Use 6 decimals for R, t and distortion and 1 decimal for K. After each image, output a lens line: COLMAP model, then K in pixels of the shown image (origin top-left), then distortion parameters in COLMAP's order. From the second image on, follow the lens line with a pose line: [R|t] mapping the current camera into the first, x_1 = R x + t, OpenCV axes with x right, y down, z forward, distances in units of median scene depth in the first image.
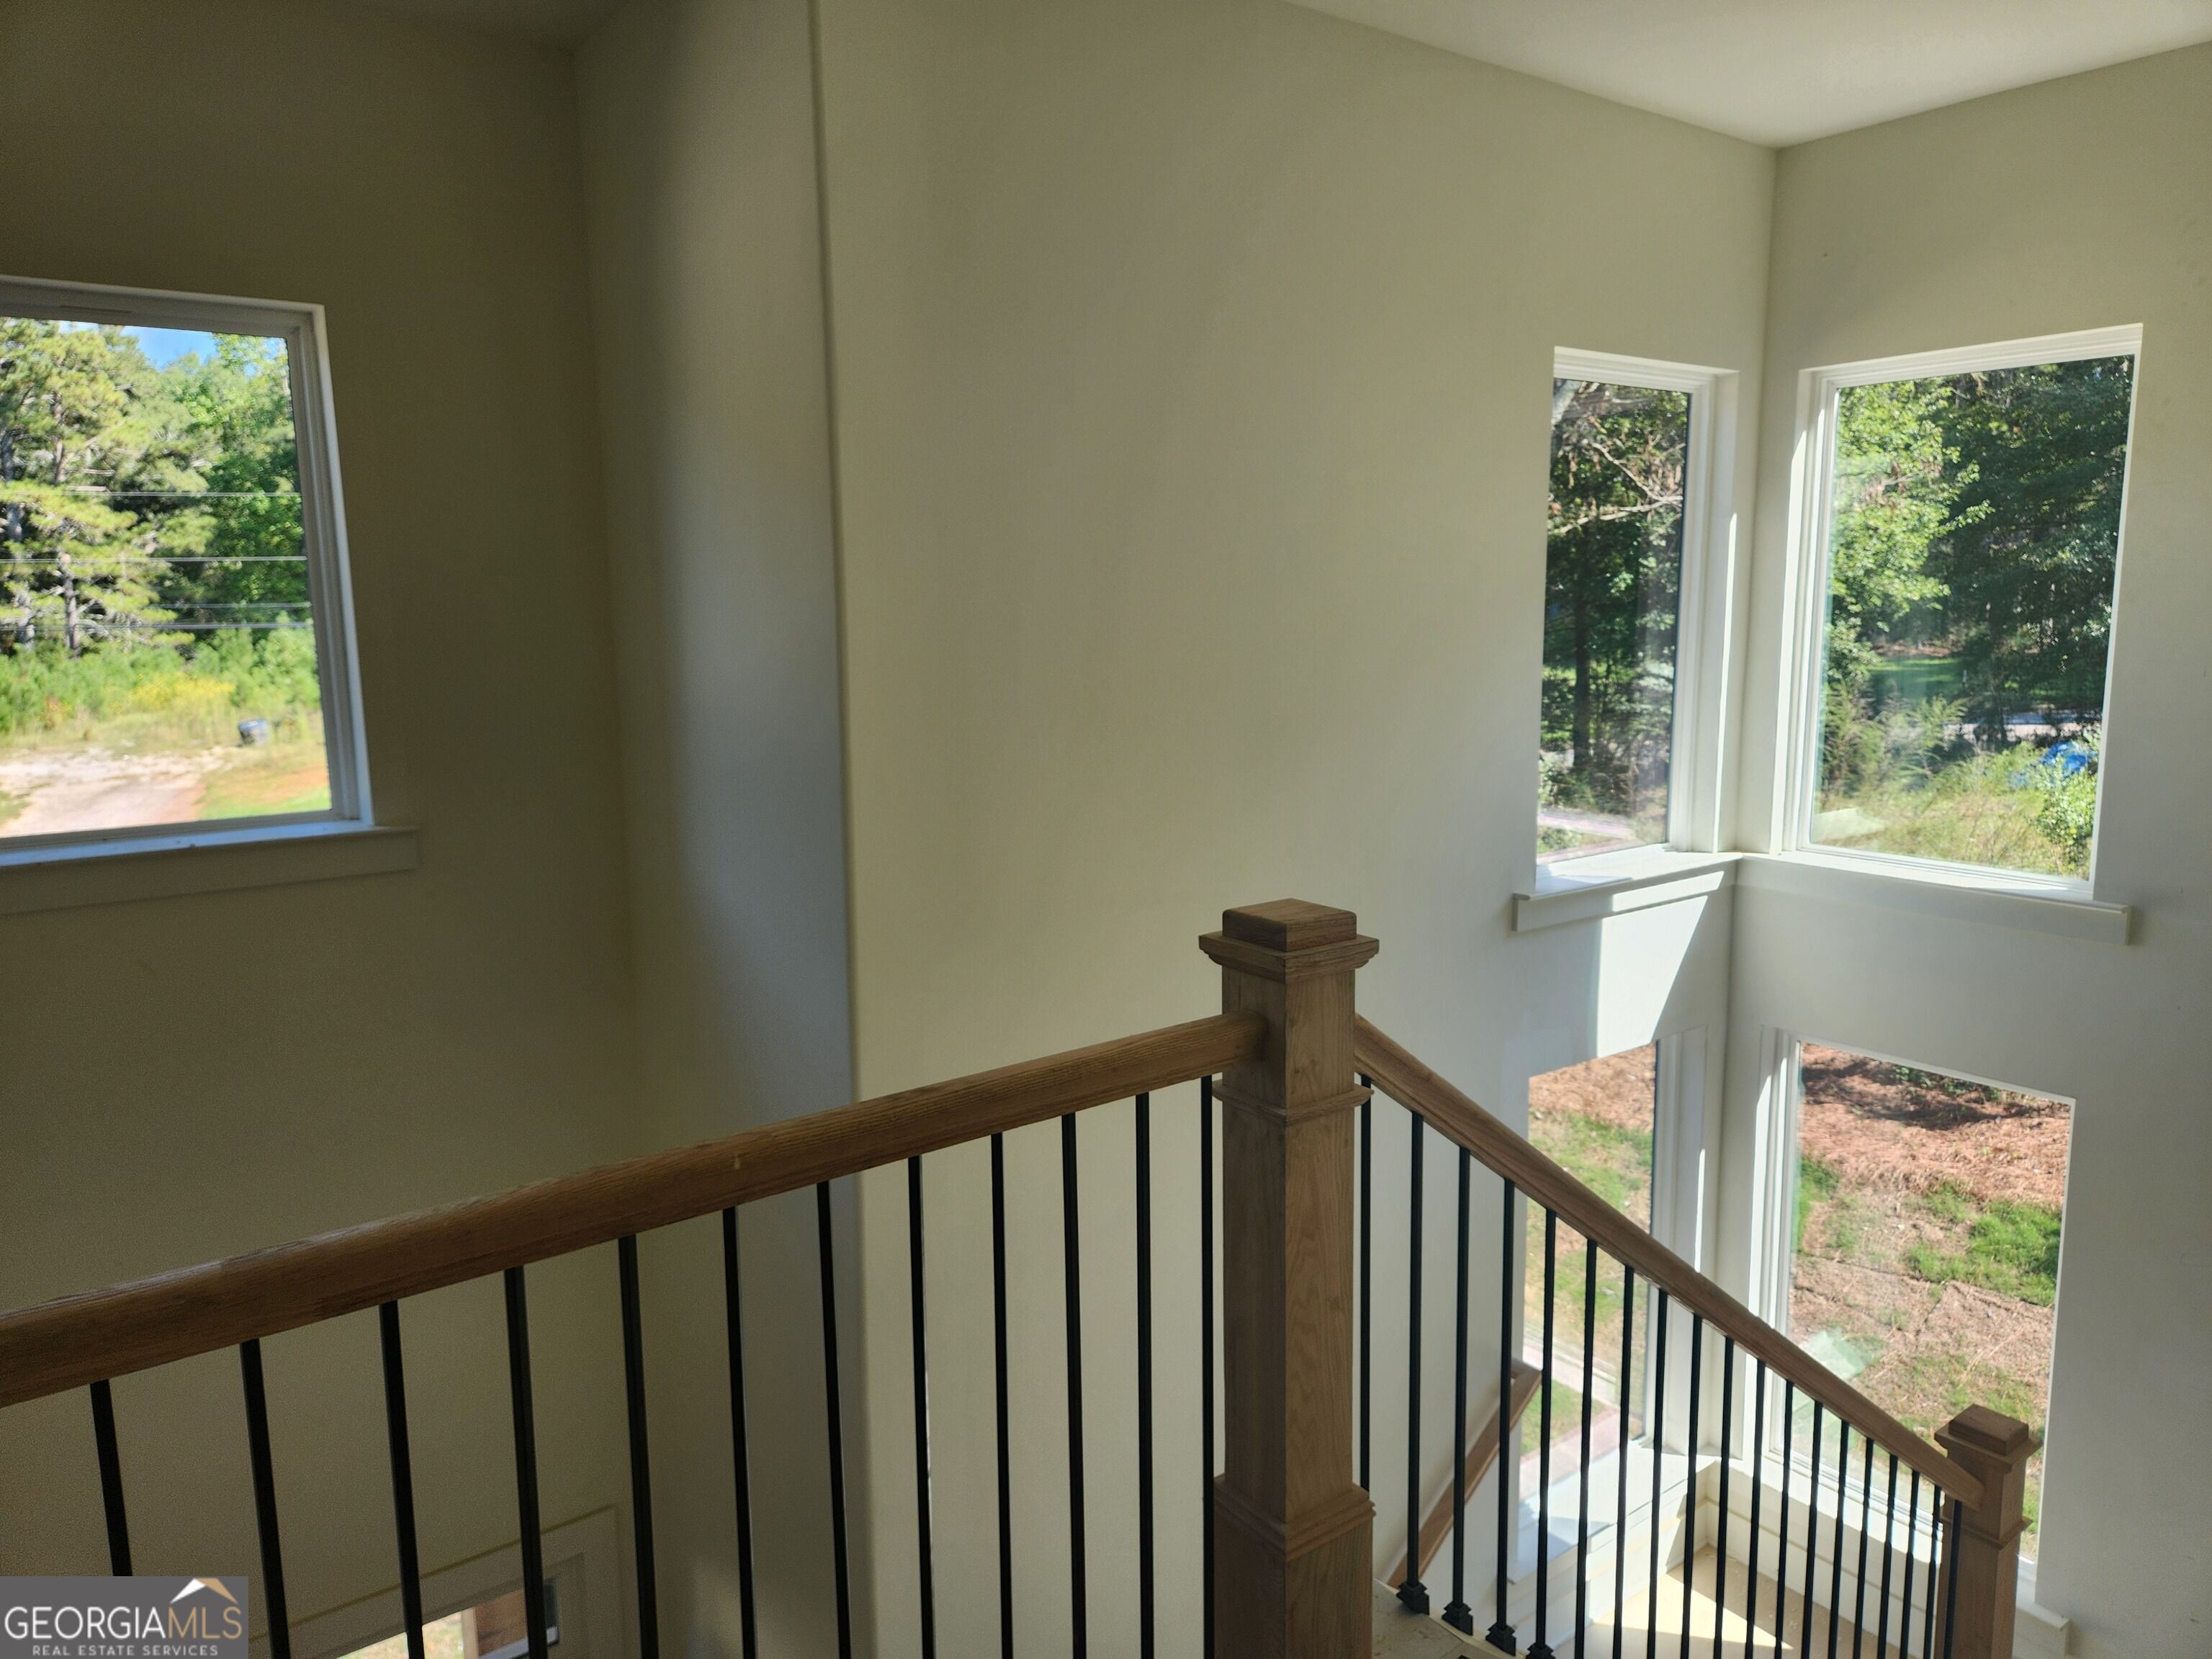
lens RADIAL K [[1503.3, 0, 1107.2], [0, 1503.3, 812.3], [0, 0, 1]] dist [0.060575, -0.046999]
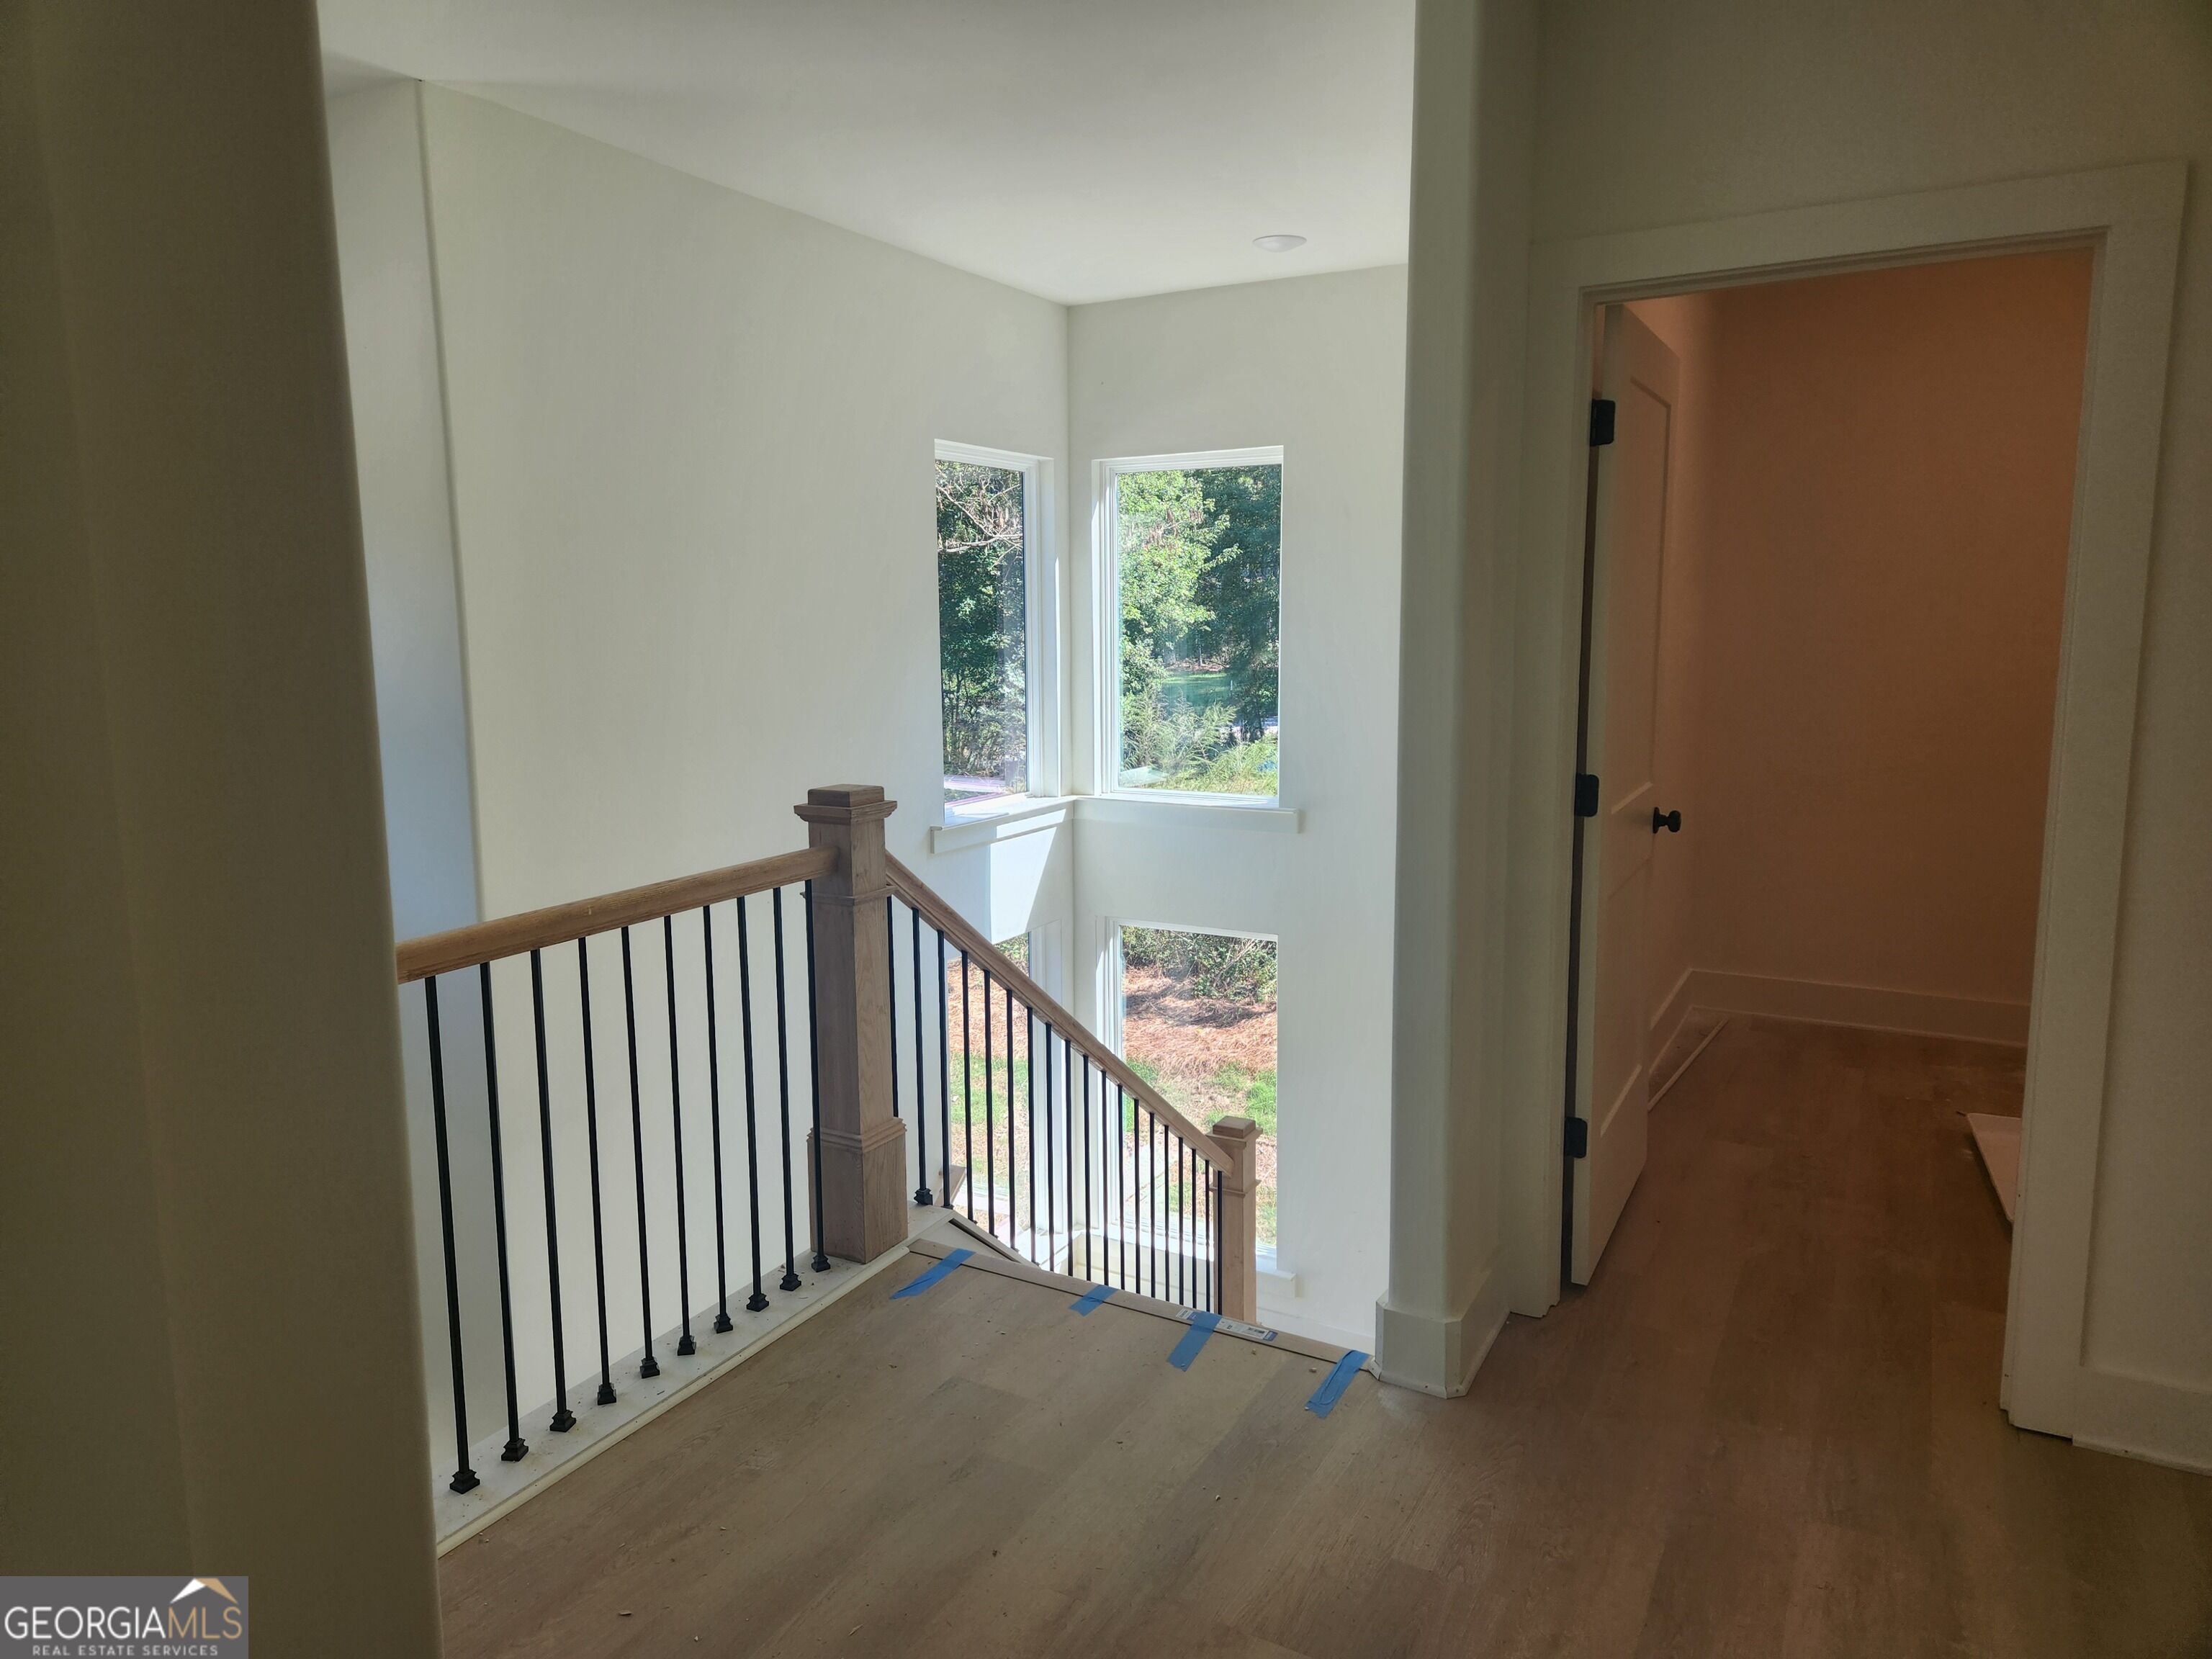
lens RADIAL K [[1487.9, 0, 1102.1], [0, 1487.9, 822.7], [0, 0, 1]] dist [0.116855, -0.138142]
pose [[0.913338, -0.055362, 0.403422, -0.071380], [0.058307, 0.998286, 0.004989, 0.026196], [-0.403007, 0.018966, 0.915000, -0.164459]]
